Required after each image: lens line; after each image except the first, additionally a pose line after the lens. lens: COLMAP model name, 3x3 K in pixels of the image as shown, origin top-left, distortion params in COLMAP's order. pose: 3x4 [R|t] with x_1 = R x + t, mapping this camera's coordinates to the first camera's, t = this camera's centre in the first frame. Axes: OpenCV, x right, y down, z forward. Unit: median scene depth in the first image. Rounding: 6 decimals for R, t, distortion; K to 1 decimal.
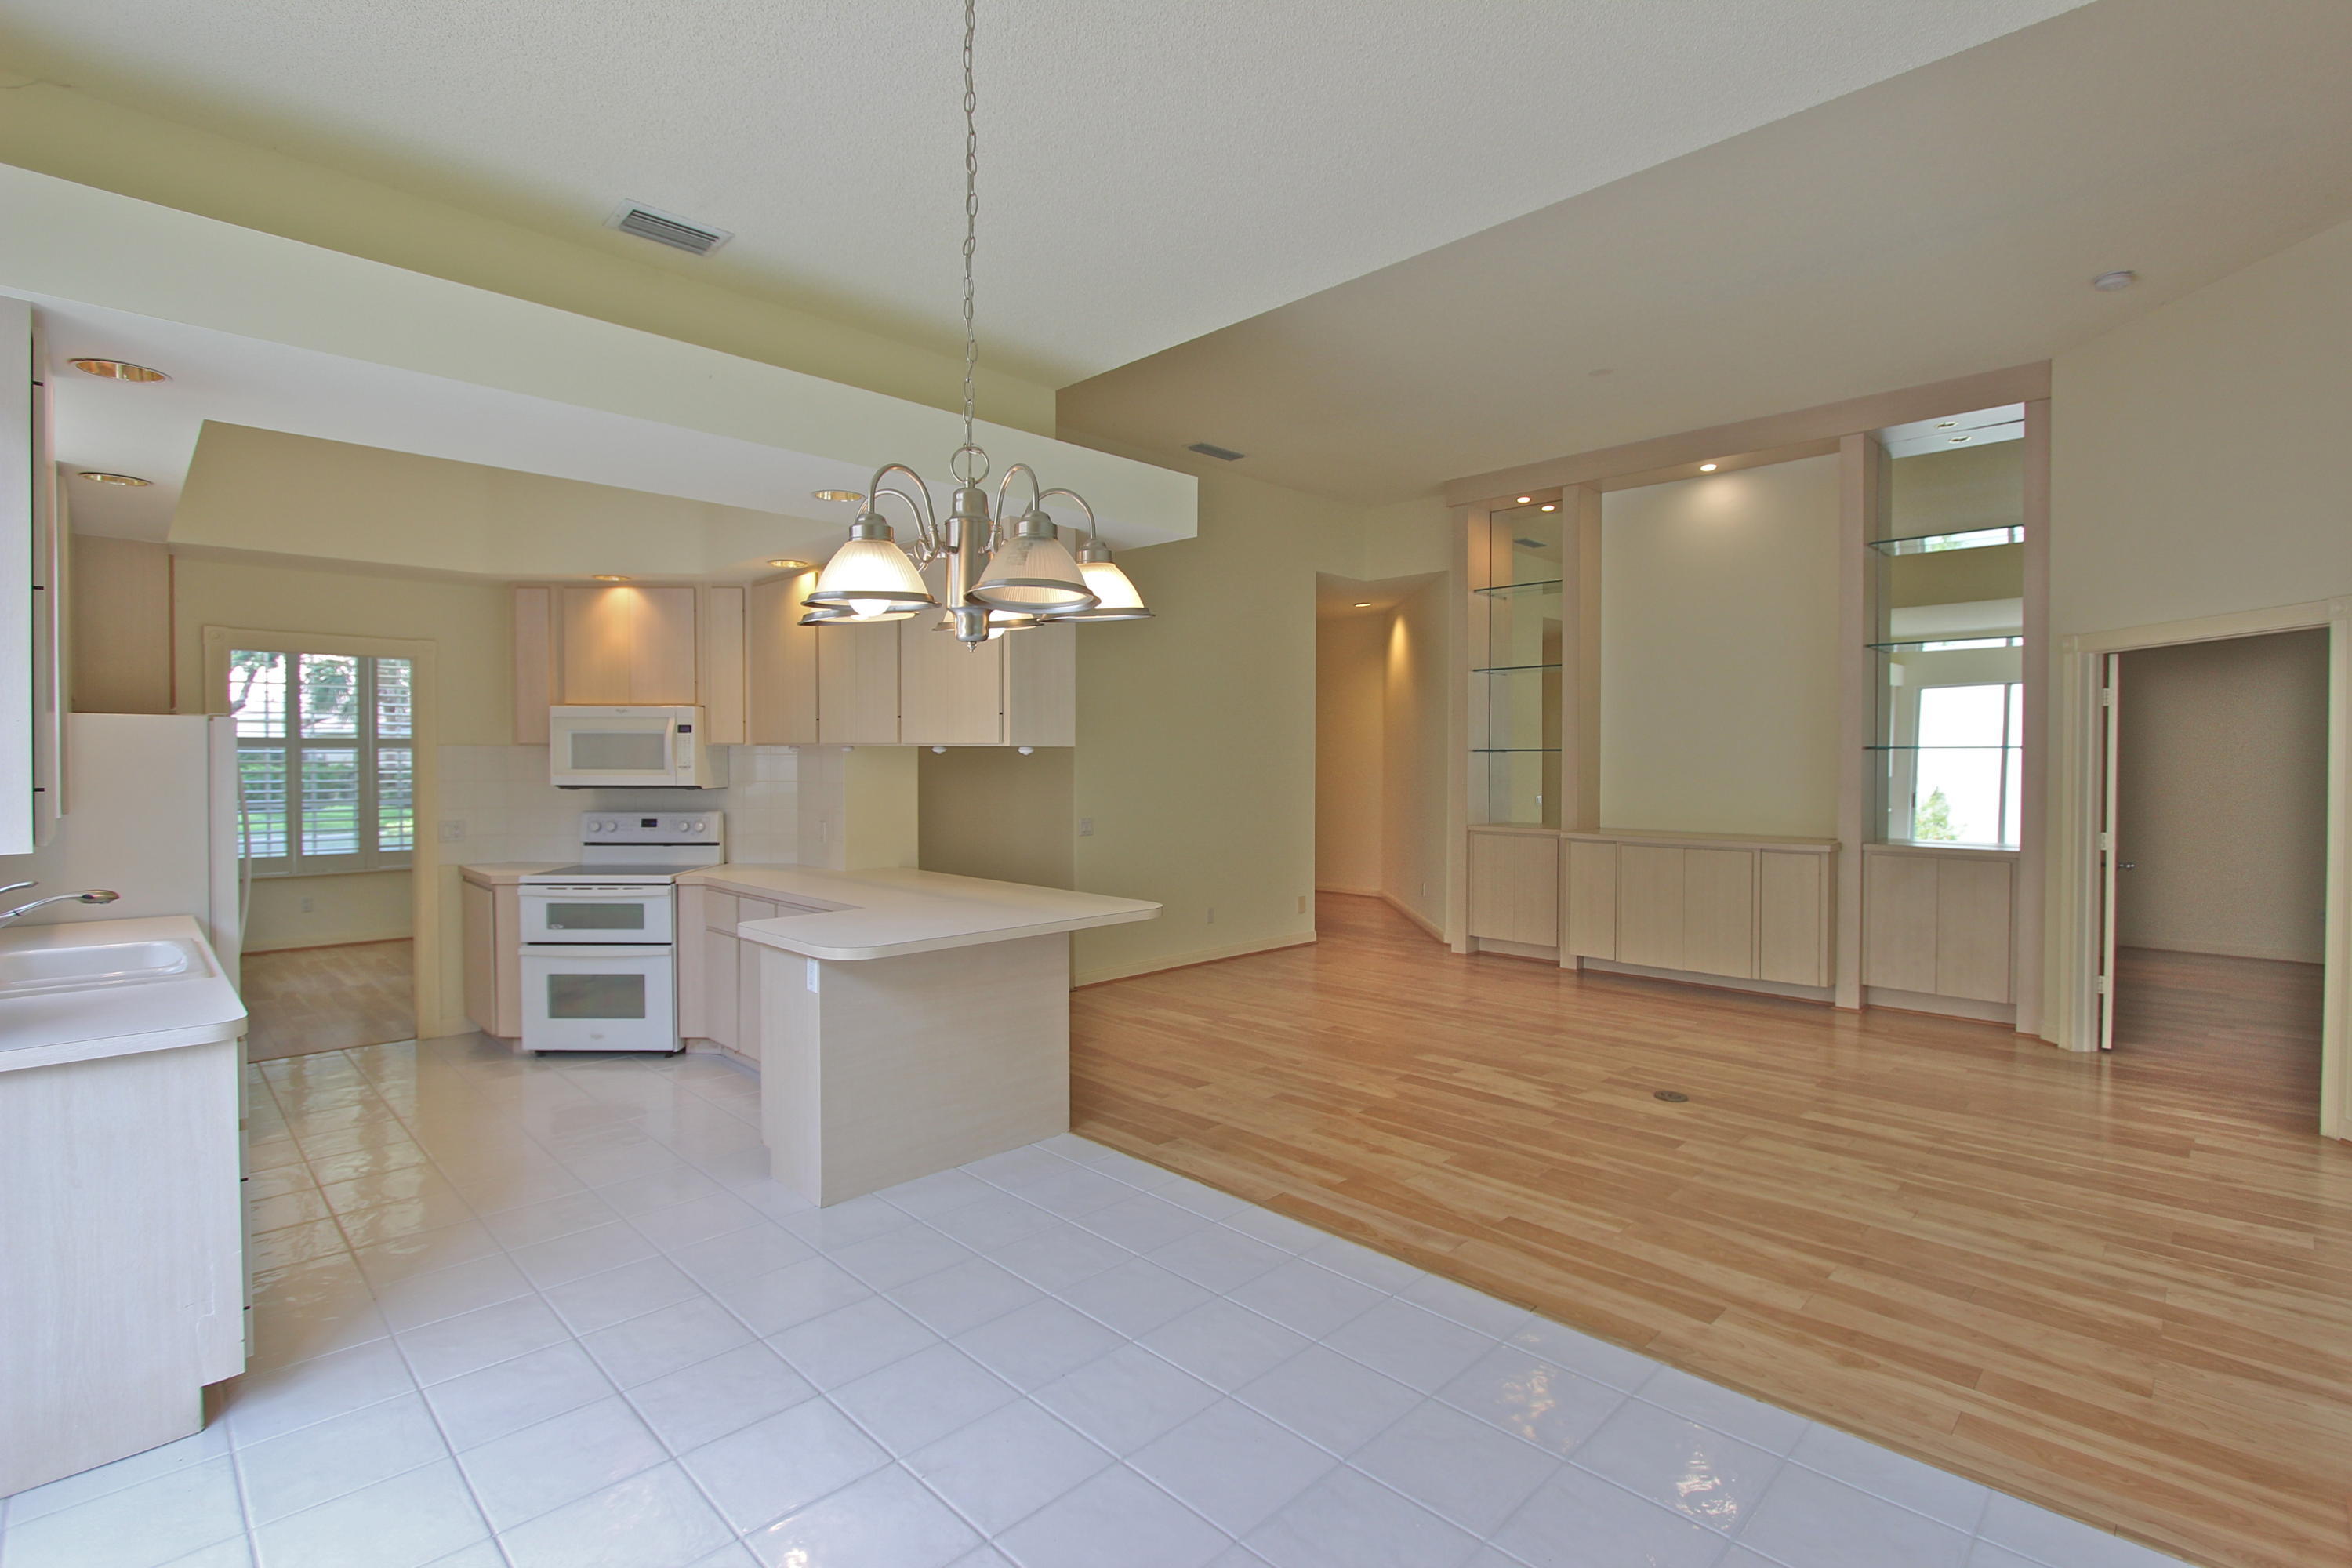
lens RADIAL K [[1087.2, 0, 1185.9], [0, 1087.2, 776.9], [0, 0, 1]] dist [-0.017460, 0.001315]
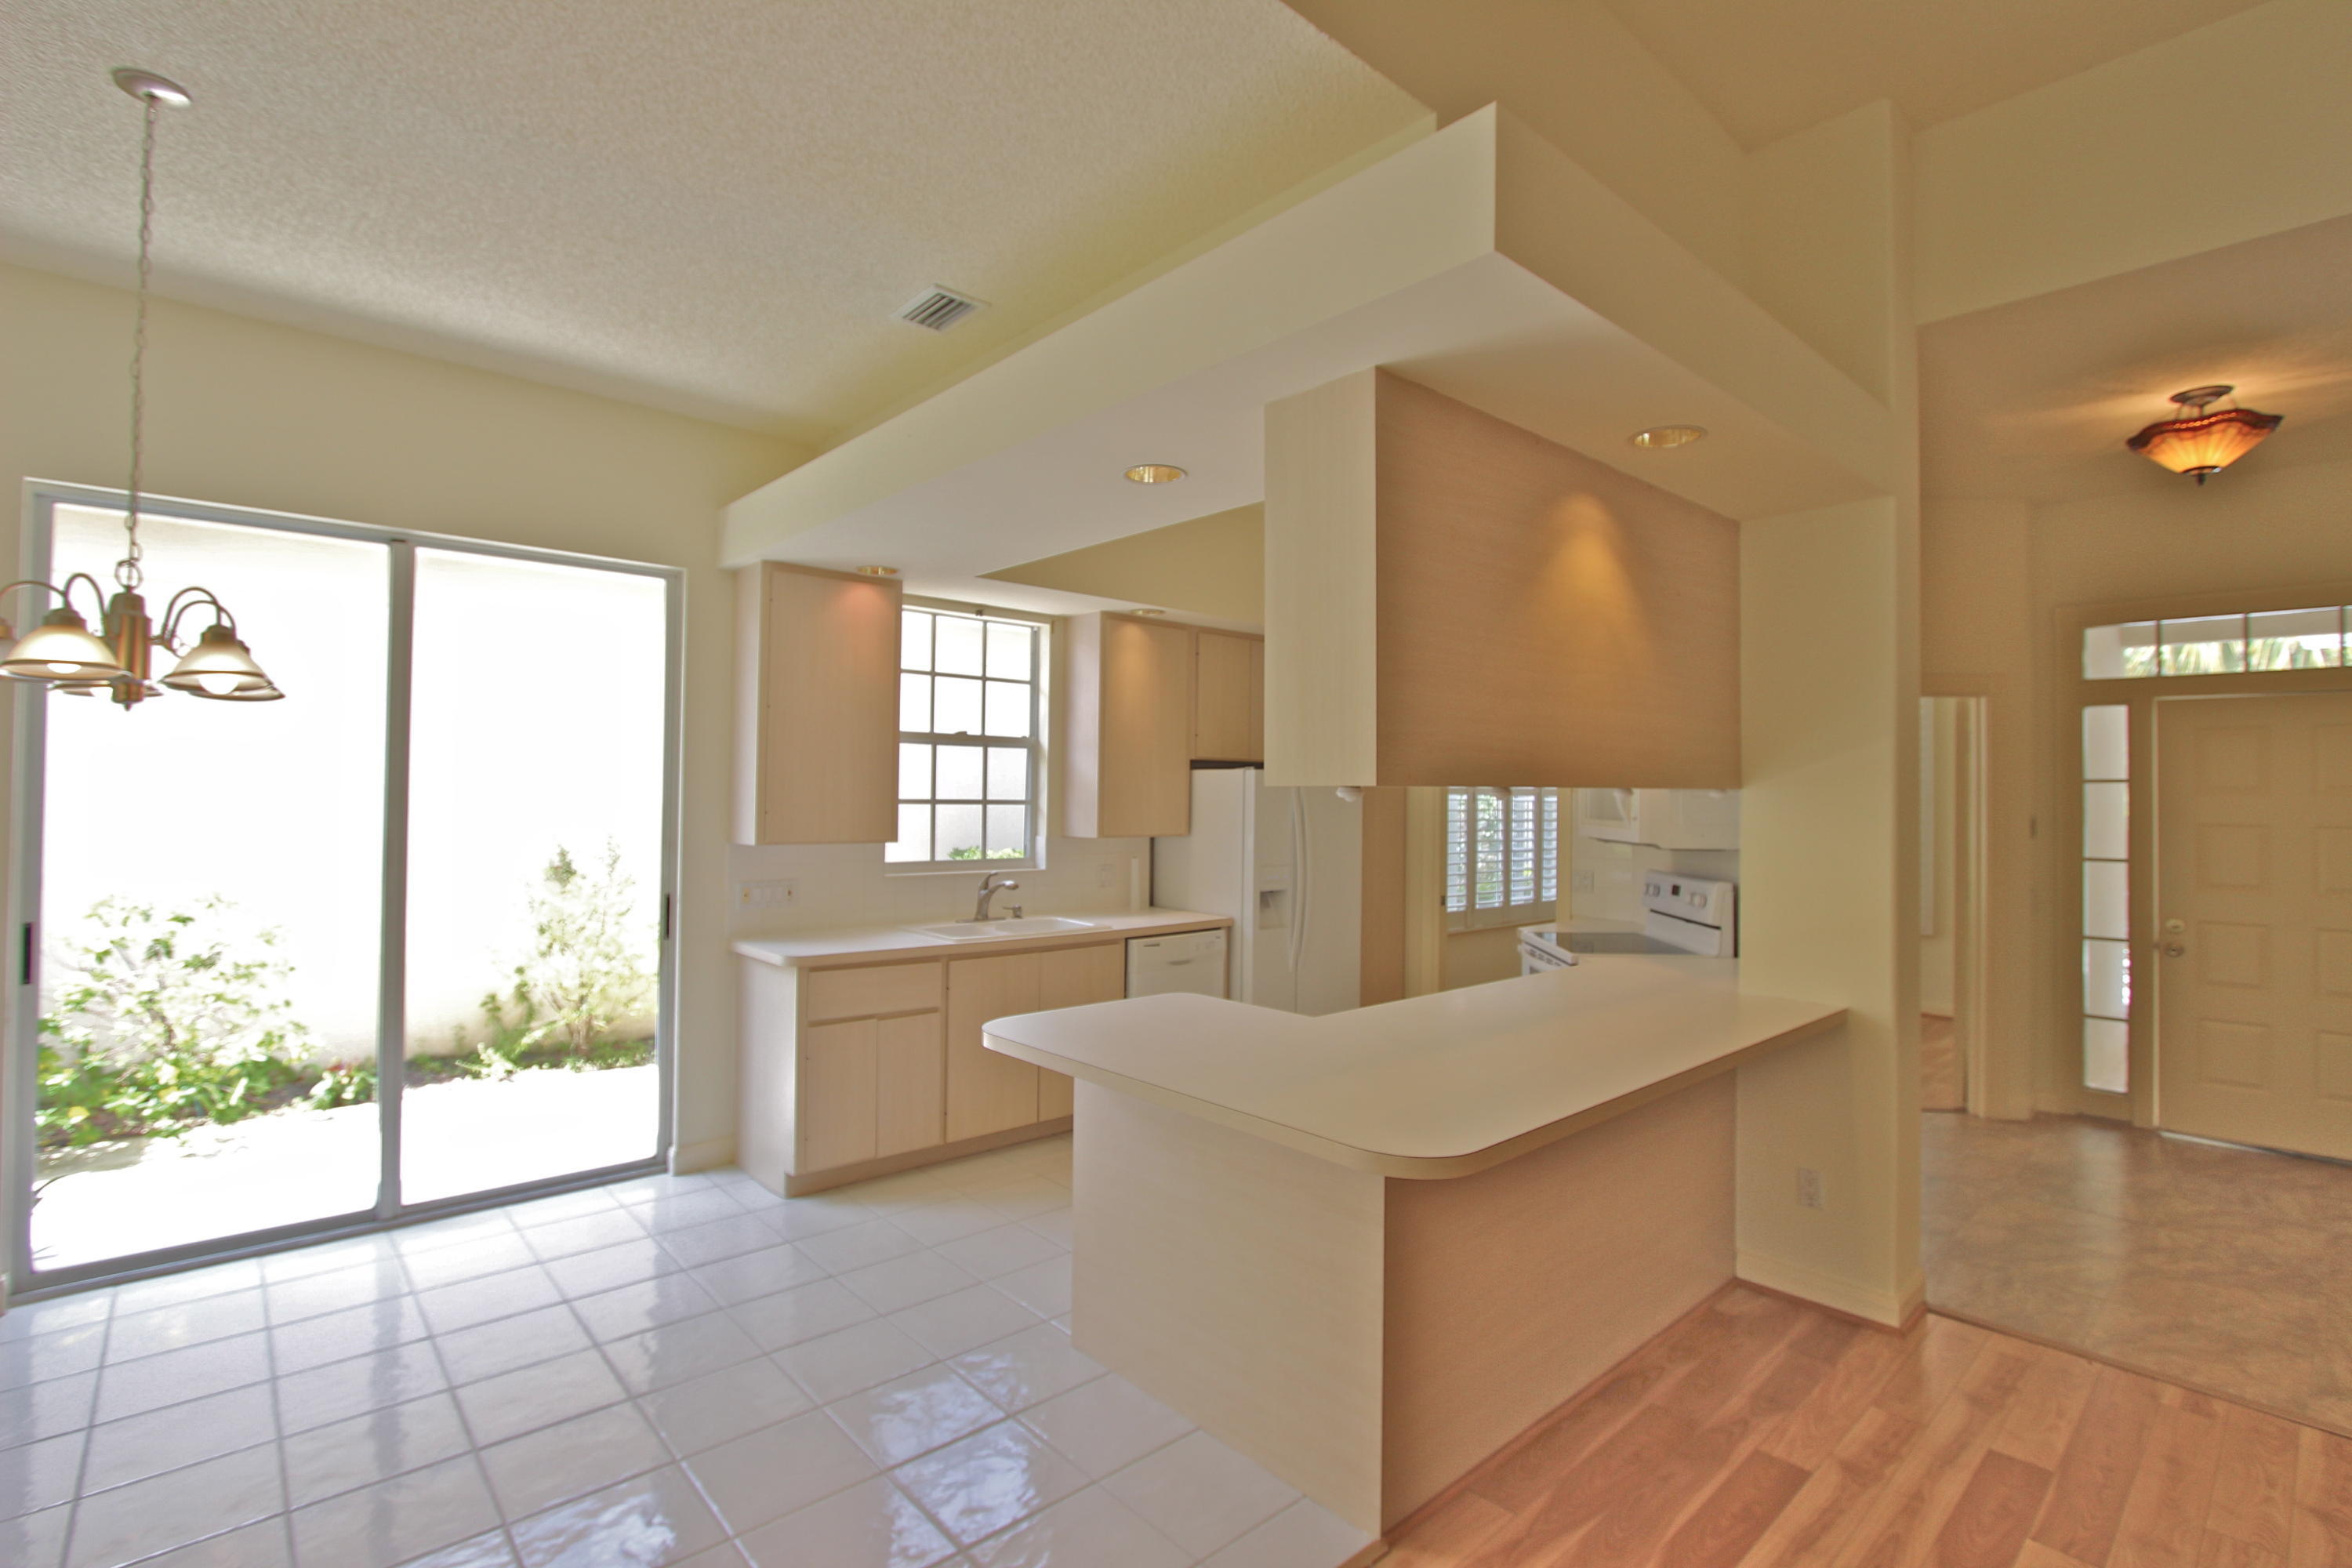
lens RADIAL K [[1087.2, 0, 1185.9], [0, 1087.2, 776.9], [0, 0, 1]] dist [-0.017460, 0.001315]
pose [[-0.053663, -0.018442, -0.998389, 0.333939], [-0.029449, 0.999424, -0.016878, -0.017121], [0.998125, 0.028496, -0.054175, 0.755964]]
